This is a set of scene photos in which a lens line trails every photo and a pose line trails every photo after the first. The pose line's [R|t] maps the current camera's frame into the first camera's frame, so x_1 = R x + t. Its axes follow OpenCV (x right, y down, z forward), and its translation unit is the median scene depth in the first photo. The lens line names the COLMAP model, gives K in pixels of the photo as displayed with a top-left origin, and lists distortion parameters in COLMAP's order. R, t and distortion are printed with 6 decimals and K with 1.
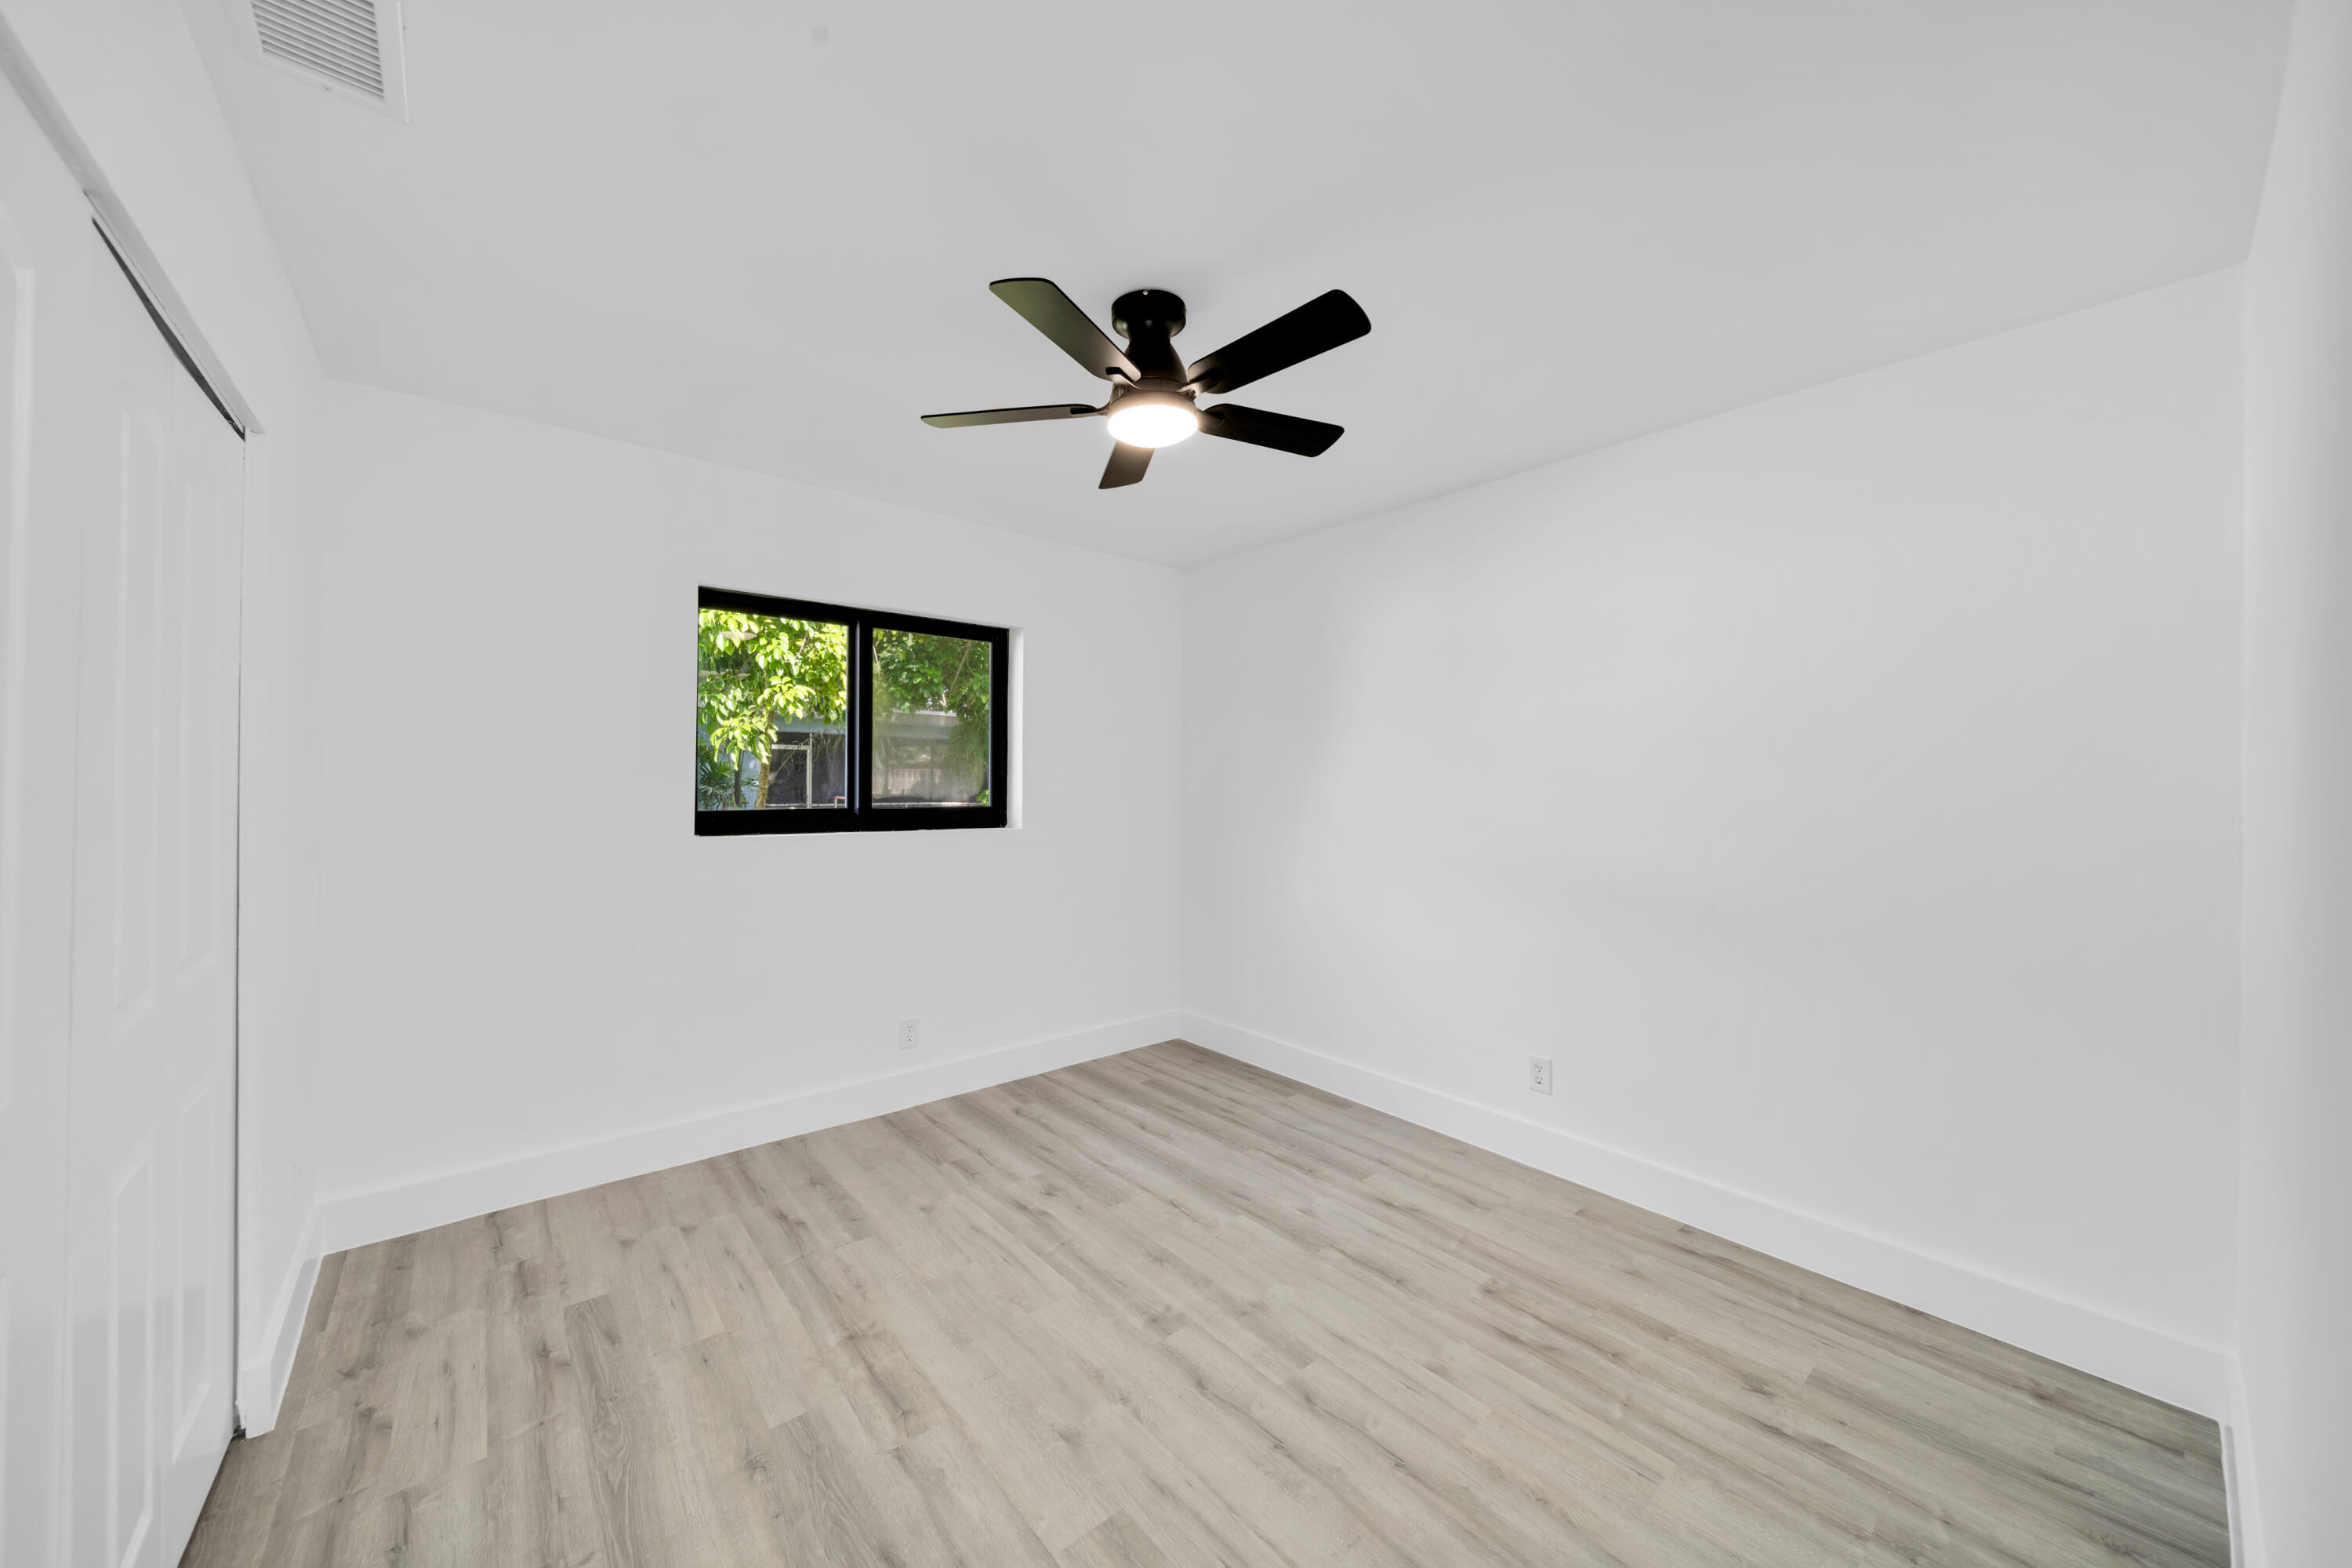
lens RADIAL K [[821.4, 0, 1180.7], [0, 821.4, 779.6], [0, 0, 1]] dist [-0.002510, -0.000367]
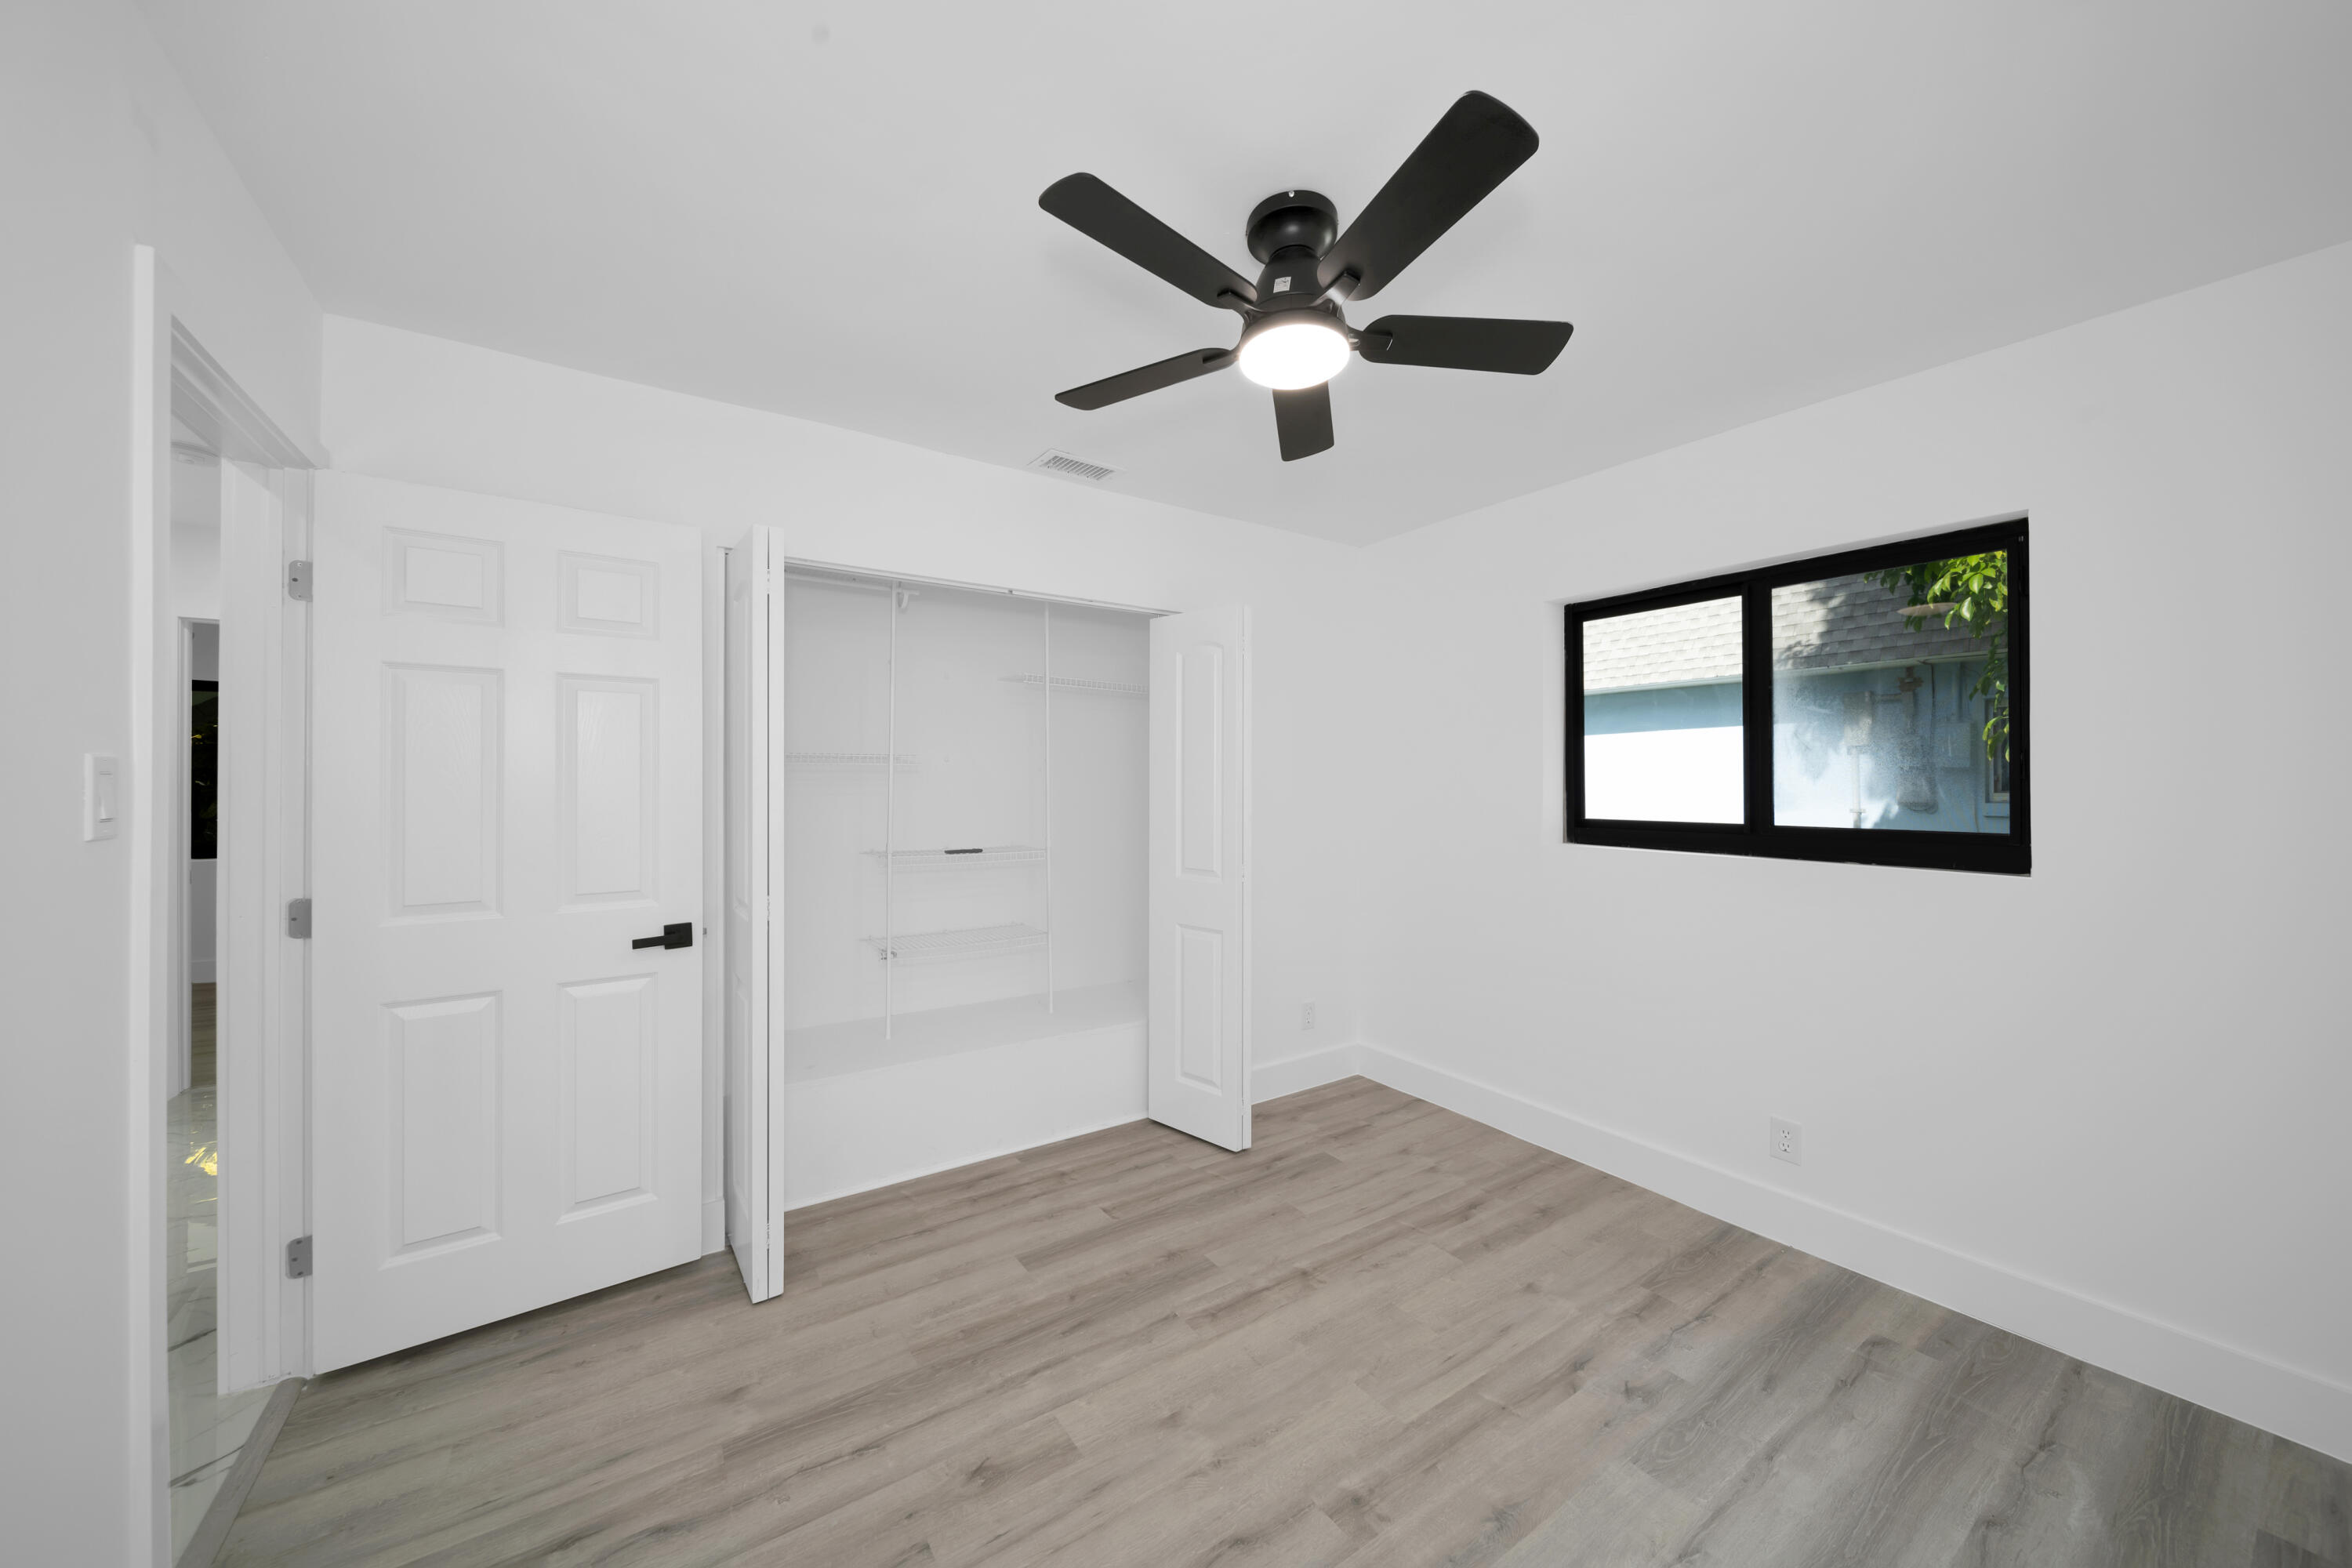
lens RADIAL K [[821.4, 0, 1180.7], [0, 821.4, 779.6], [0, 0, 1]] dist [-0.002510, -0.000367]
pose [[-0.099923, -0.010662, -0.994938, 0.626350], [-0.002078, 0.999943, -0.010507, -0.000048], [0.994993, 0.001017, -0.099939, 0.766852]]
